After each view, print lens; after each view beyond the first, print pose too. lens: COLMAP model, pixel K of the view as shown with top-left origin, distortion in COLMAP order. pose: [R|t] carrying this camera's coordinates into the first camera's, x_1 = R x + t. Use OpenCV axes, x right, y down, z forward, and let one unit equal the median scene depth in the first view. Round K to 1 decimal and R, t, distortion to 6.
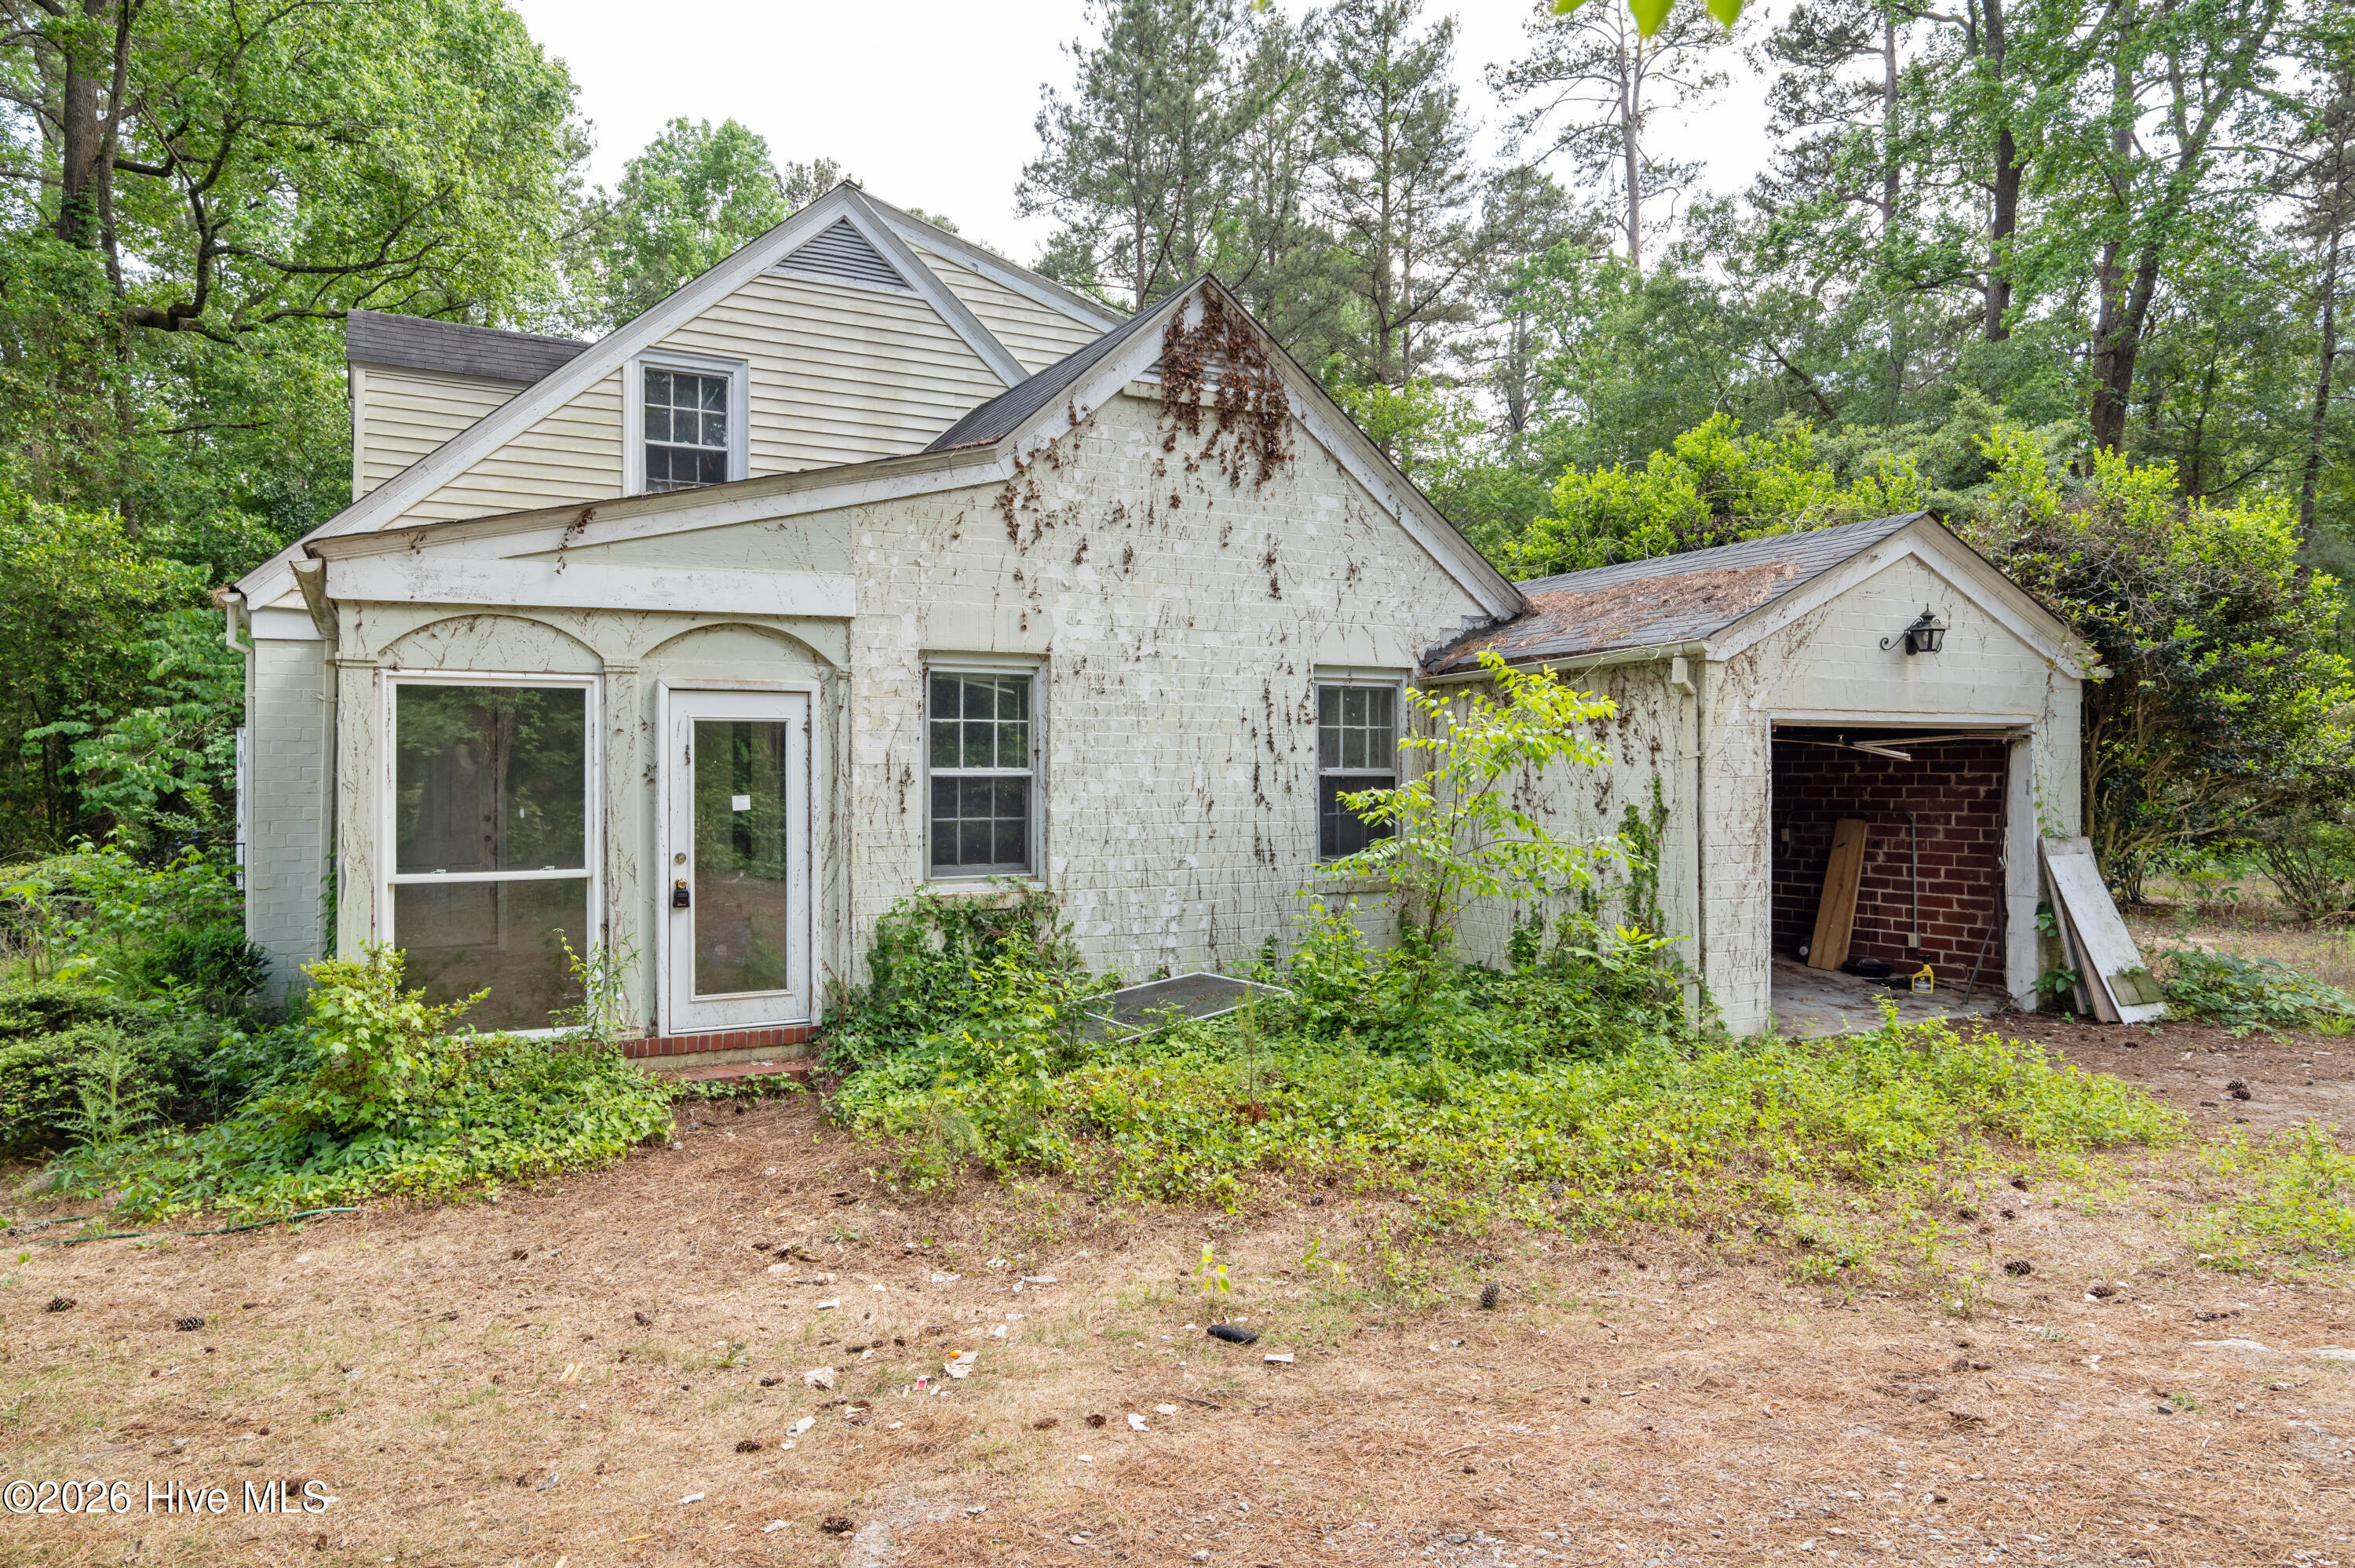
lens RADIAL K [[1479.1, 0, 1166.0], [0, 1479.1, 767.9], [0, 0, 1]] dist [0.000871, 0.003123]
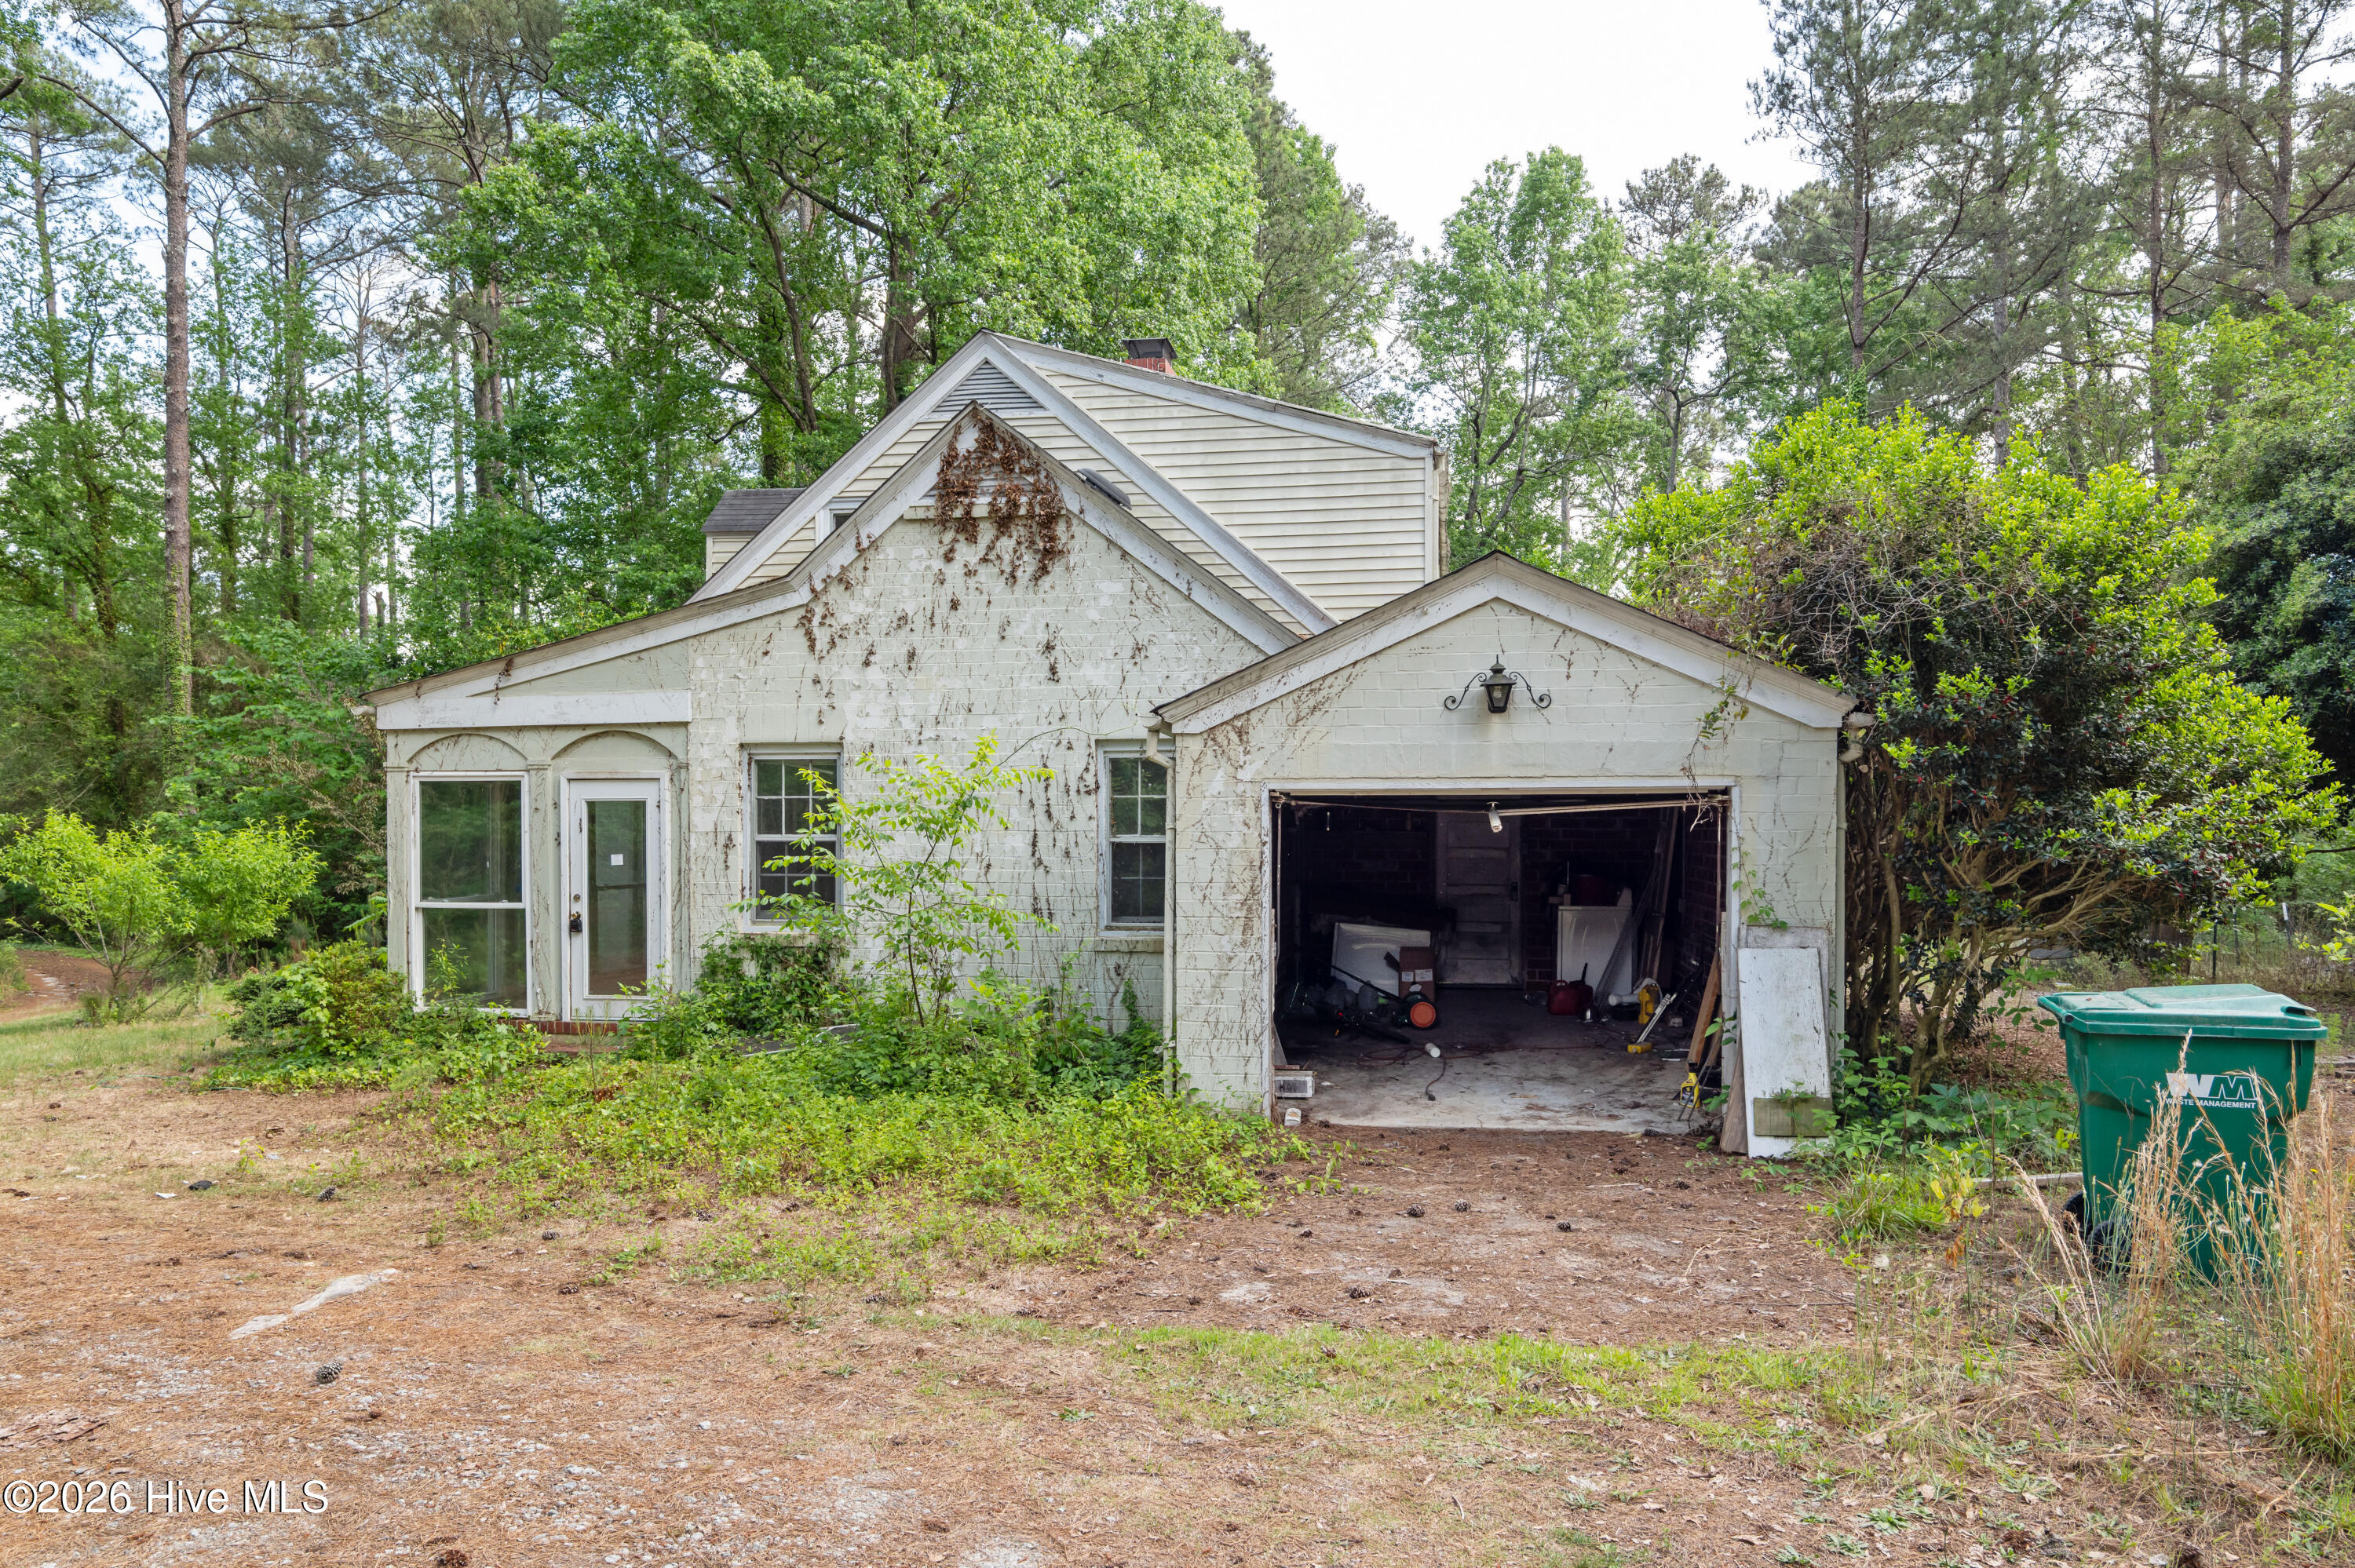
lens RADIAL K [[1594.0, 0, 1173.2], [0, 1594.0, 864.5], [0, 0, 1]] dist [0.002388, 0.001365]
pose [[0.790788, 0.017166, -0.611849, 0.945987], [0.000671, 0.999582, 0.028912, -0.013450], [0.612089, -0.023274, 0.790446, 0.120059]]
